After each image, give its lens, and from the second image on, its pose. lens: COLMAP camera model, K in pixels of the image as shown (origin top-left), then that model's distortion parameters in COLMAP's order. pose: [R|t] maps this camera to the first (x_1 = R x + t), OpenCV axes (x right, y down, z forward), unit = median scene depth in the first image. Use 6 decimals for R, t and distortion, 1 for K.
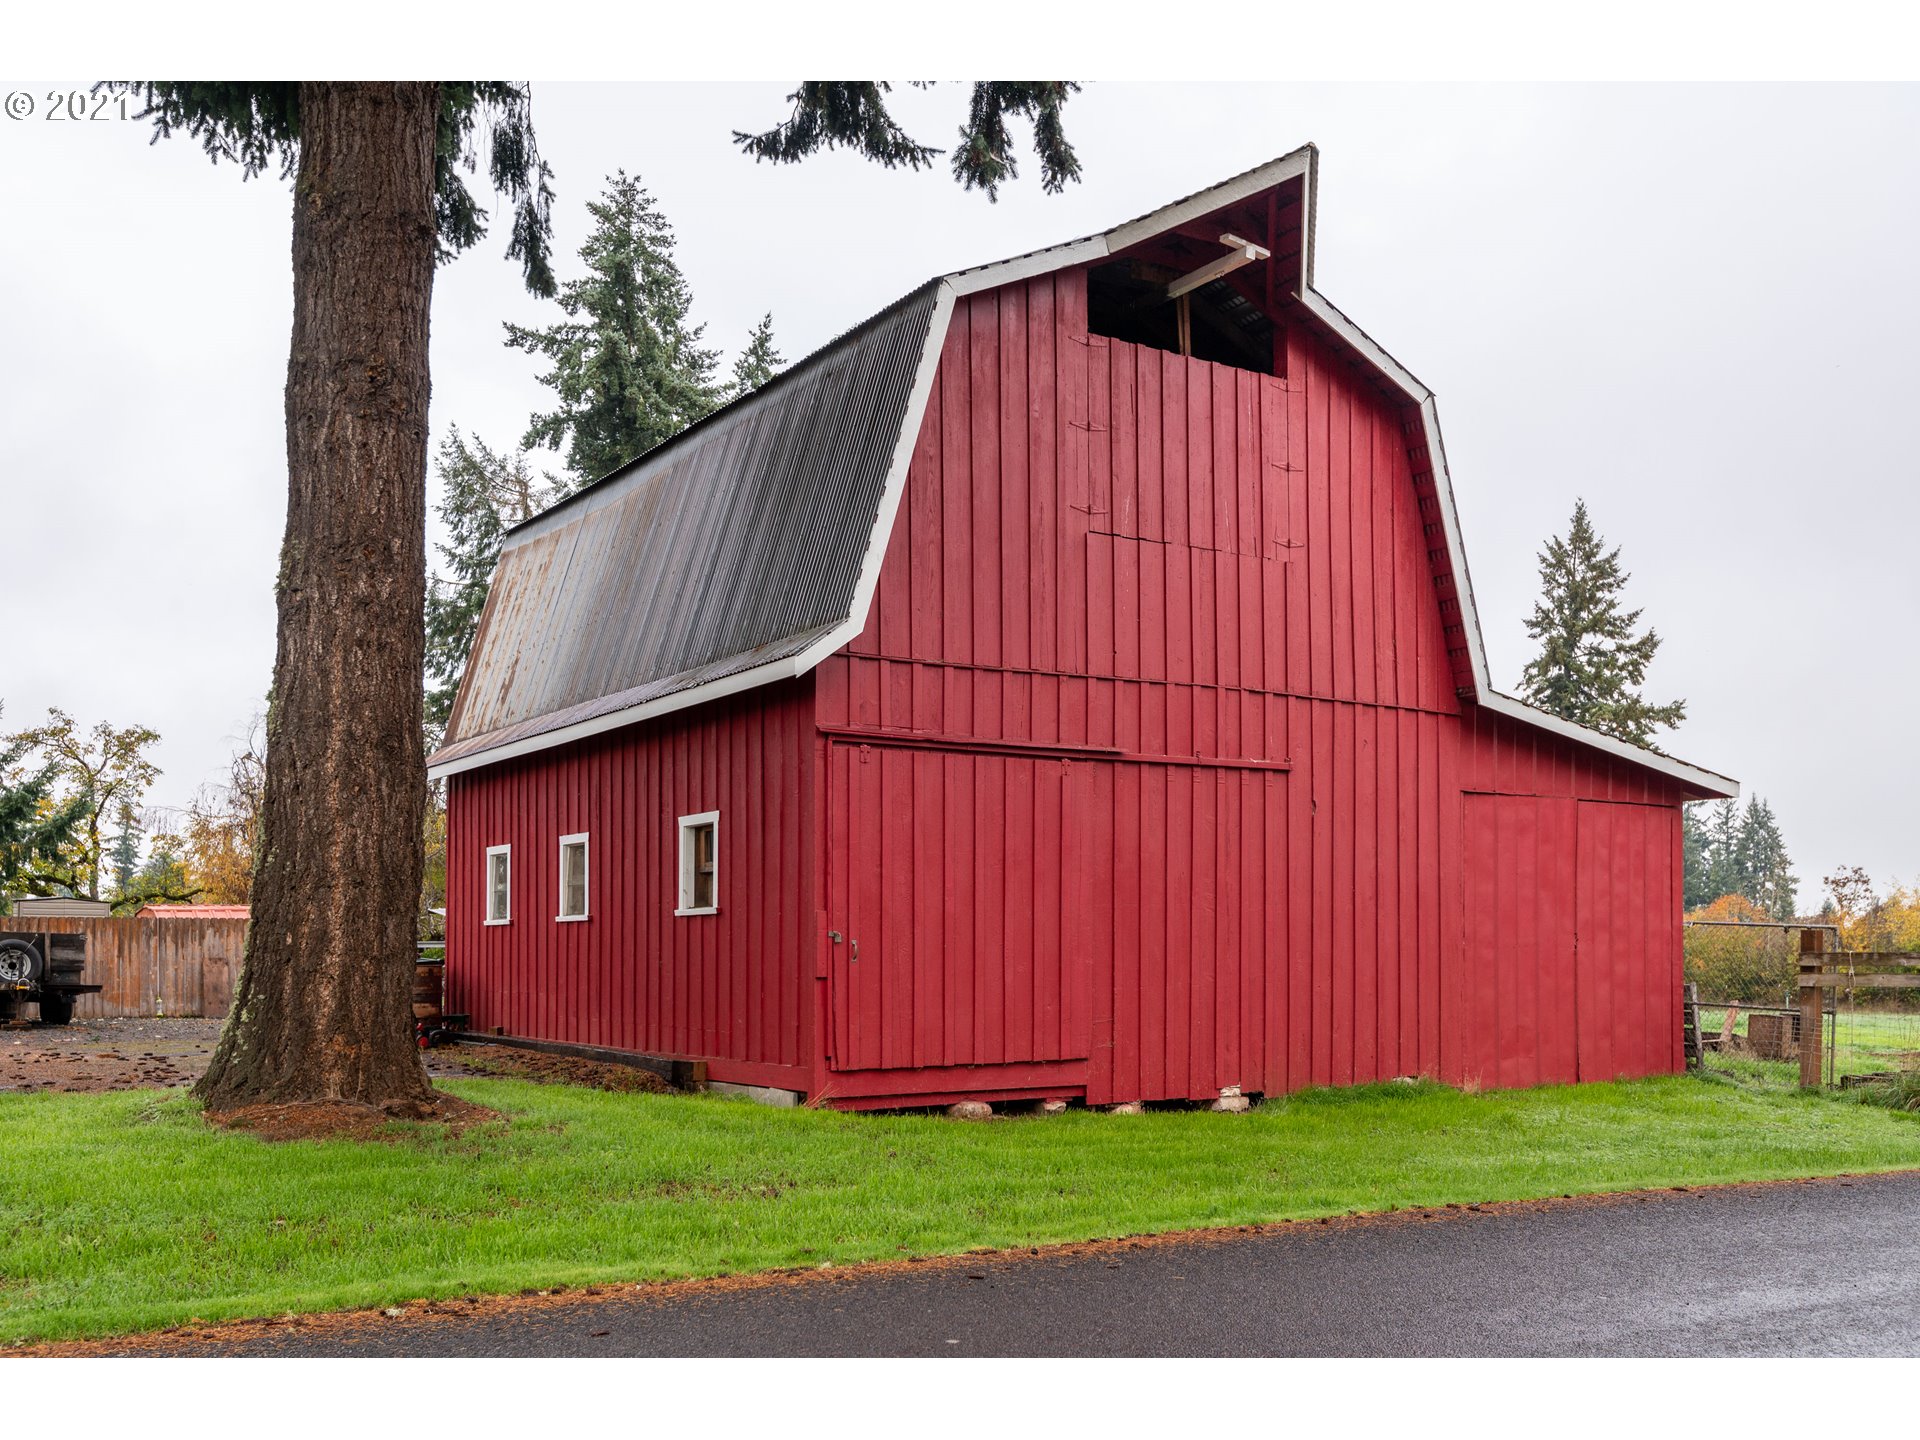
lens RADIAL K [[1756.6, 0, 955.7], [0, 1756.6, 920.5], [0, 0, 1]] dist [0.016362, 0.001938]
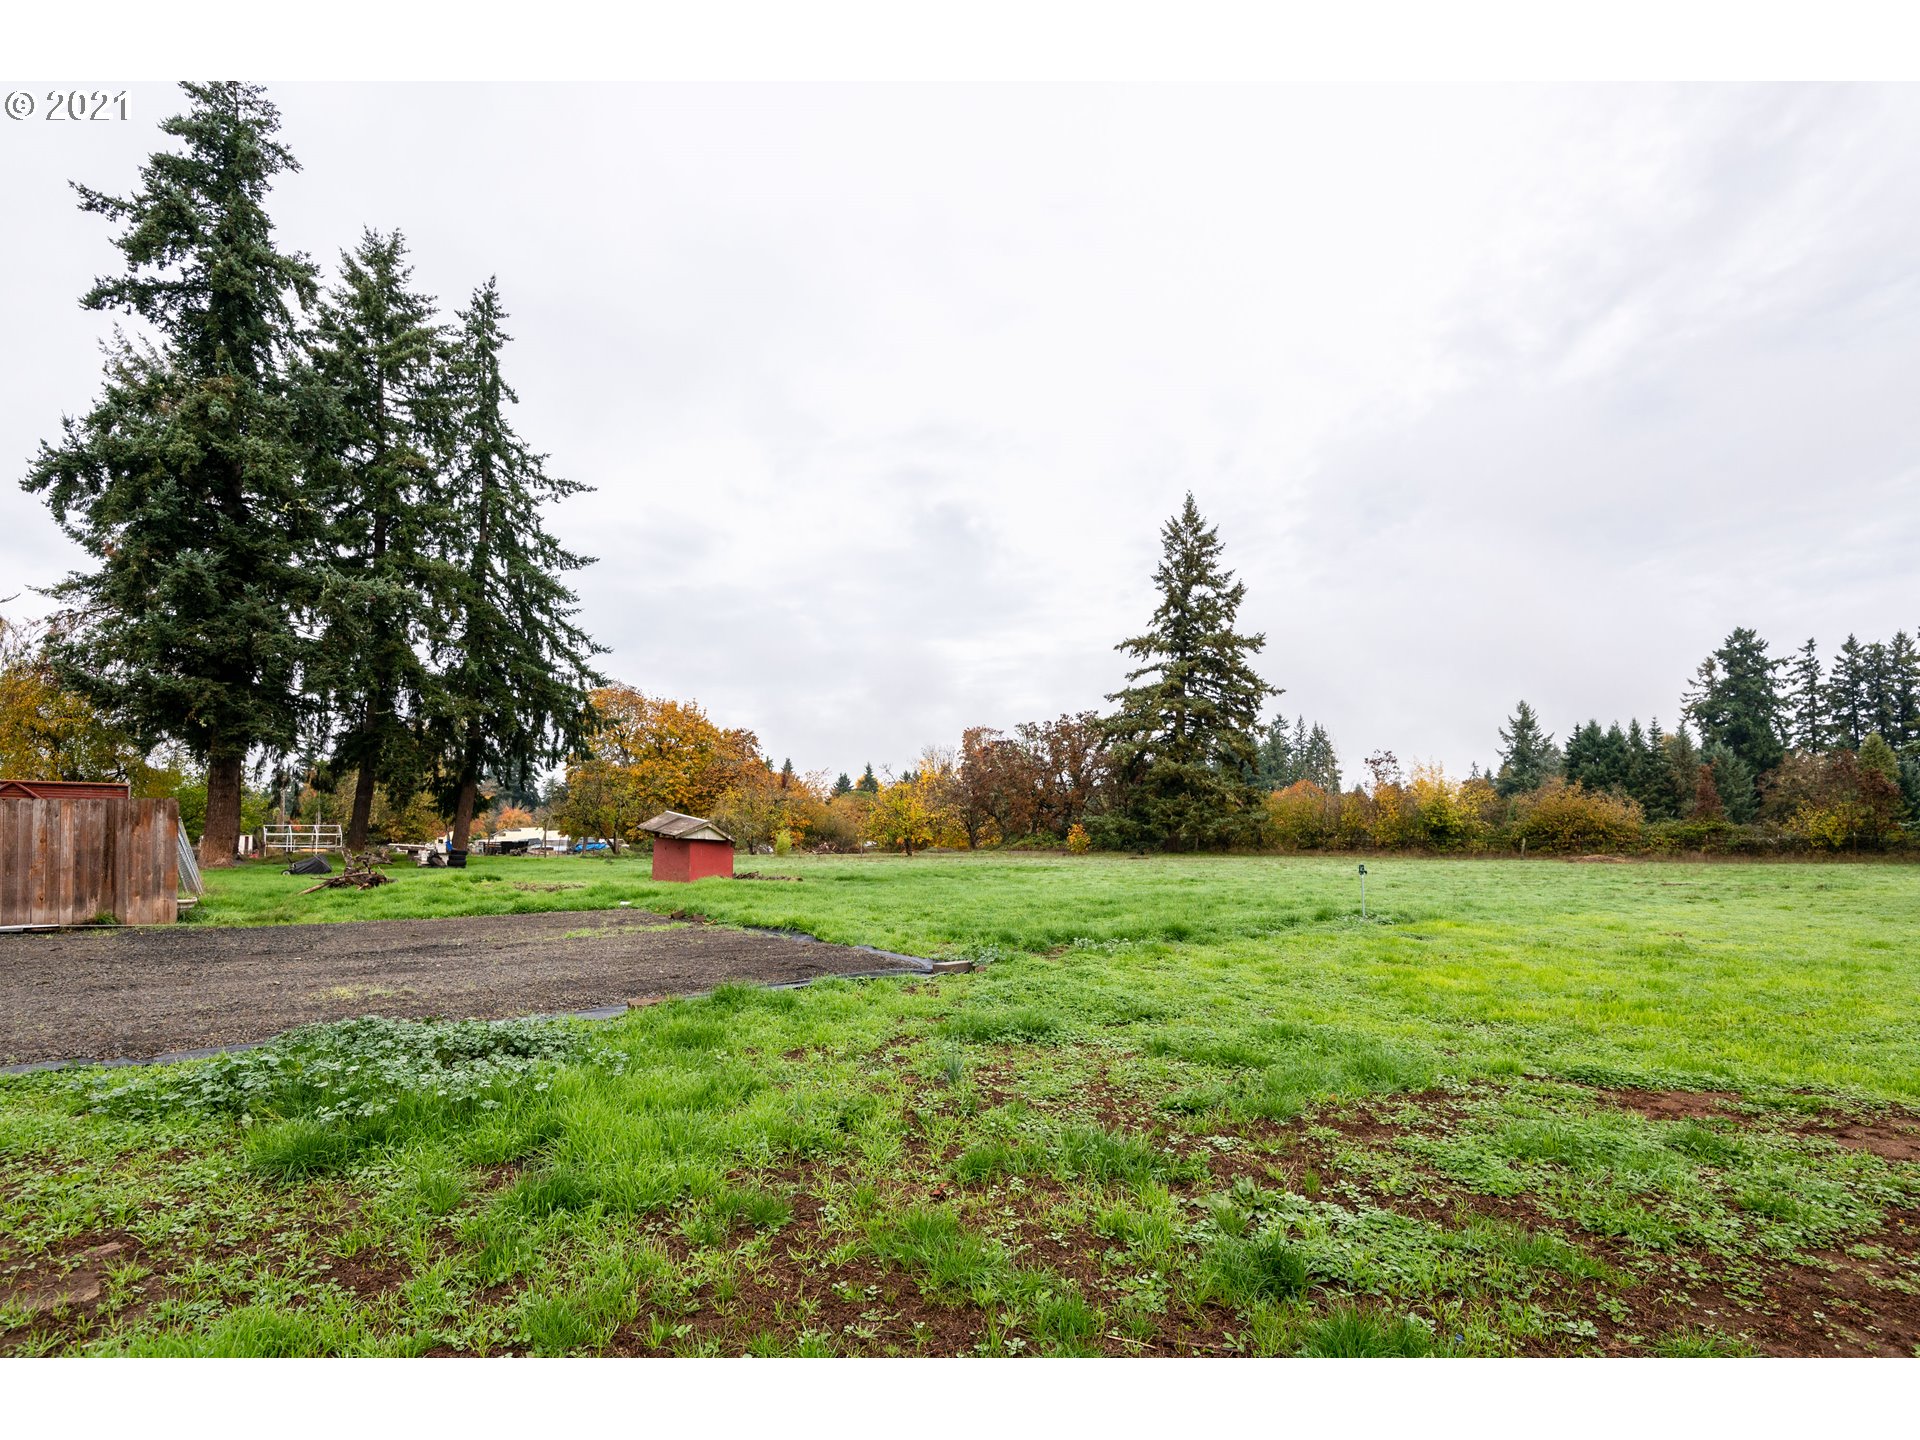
lens RADIAL K [[1007.8, 0, 966.4], [0, 1007.8, 756.7], [0, 0, 1]] dist [0.002737, -0.000881]
pose [[0.995924, -0.003294, 0.090141, 0.173738], [0.007137, 0.999078, -0.042335, 0.006981], [-0.089919, 0.042806, 0.995029, 0.377814]]
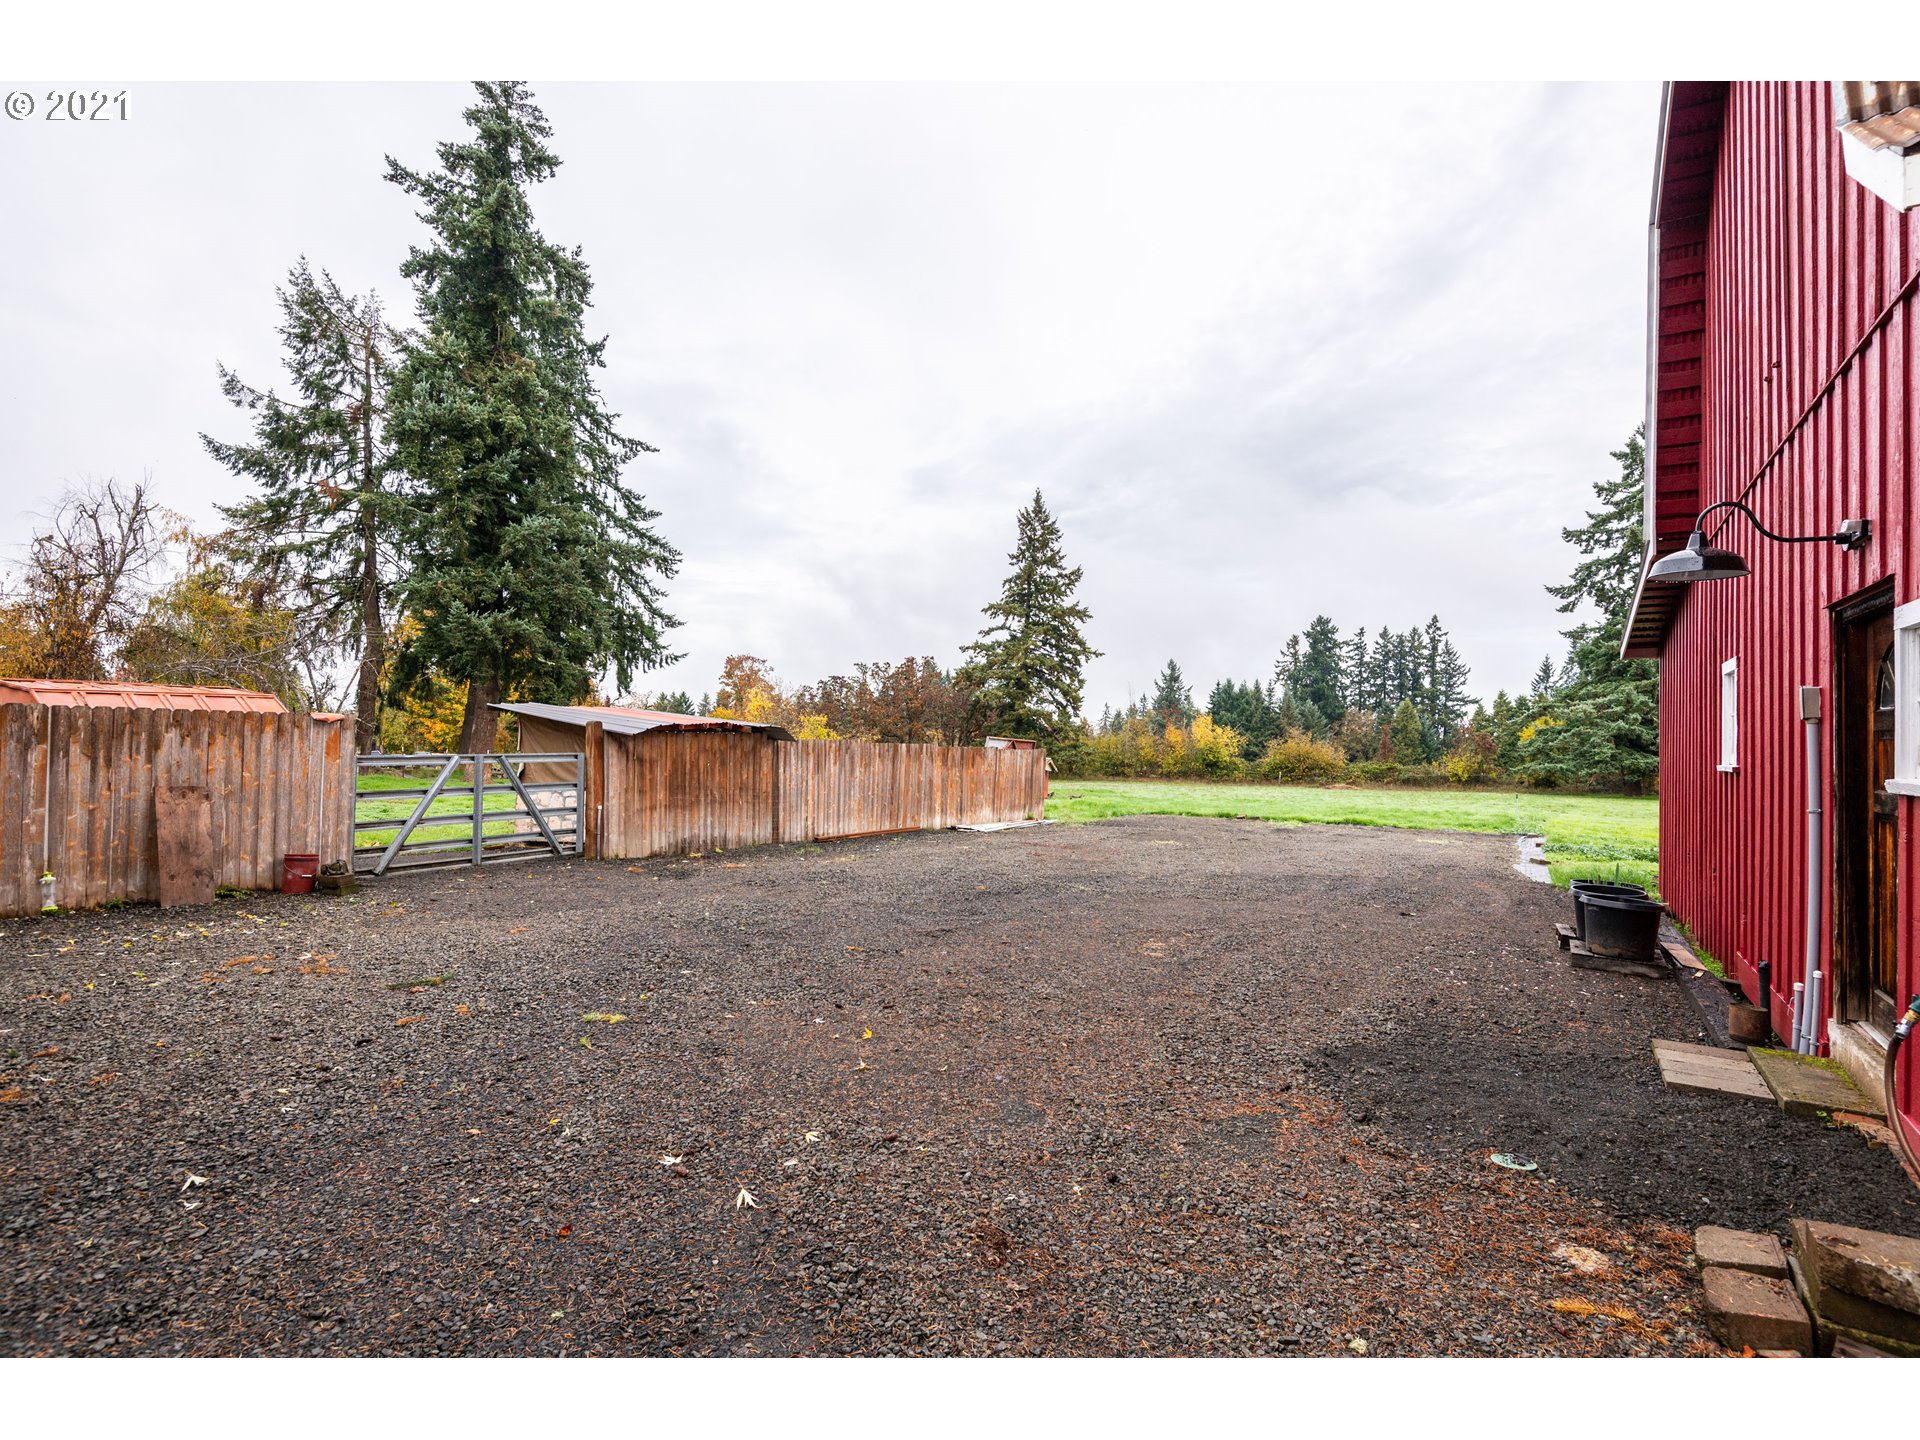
lens RADIAL K [[938.0, 0, 973.2], [0, 938.0, 717.8], [0, 0, 1]] dist [0.019424, -0.019648]
pose [[0.905549, 0.030217, 0.423165, -0.151810], [-0.029023, 0.999536, -0.009267, -0.001471], [-0.423248, -0.003890, 0.906005, 0.301667]]
